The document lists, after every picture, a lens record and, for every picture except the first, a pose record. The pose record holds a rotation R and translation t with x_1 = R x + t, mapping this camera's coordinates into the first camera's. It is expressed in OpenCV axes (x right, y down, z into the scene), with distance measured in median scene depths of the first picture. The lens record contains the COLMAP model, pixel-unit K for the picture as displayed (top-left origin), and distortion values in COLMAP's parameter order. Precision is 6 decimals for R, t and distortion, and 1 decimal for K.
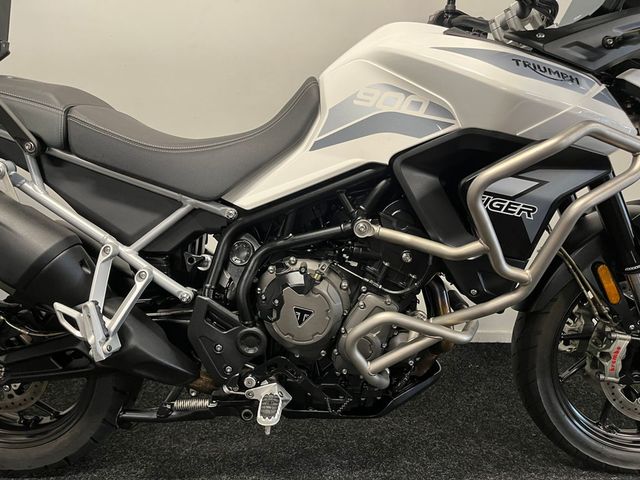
lens RADIAL K [[482.9, 0, 316.8], [0, 482.9, 238.6], [0, 0, 1]] dist [0.090310, -0.124595]
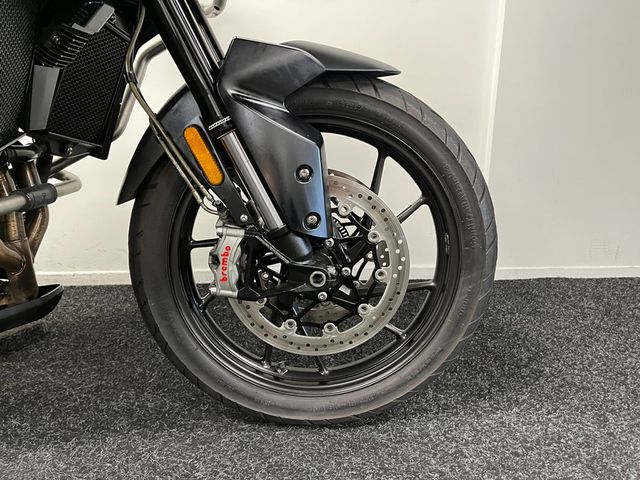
lens RADIAL K [[482.9, 0, 316.8], [0, 482.9, 238.6], [0, 0, 1]] dist [0.090310, -0.124595]
pose [[0.998340, -0.021405, 0.053467, 0.747338], [0.019341, 0.999059, 0.038828, 0.194303], [-0.054248, -0.037729, 0.997814, 0.302863]]
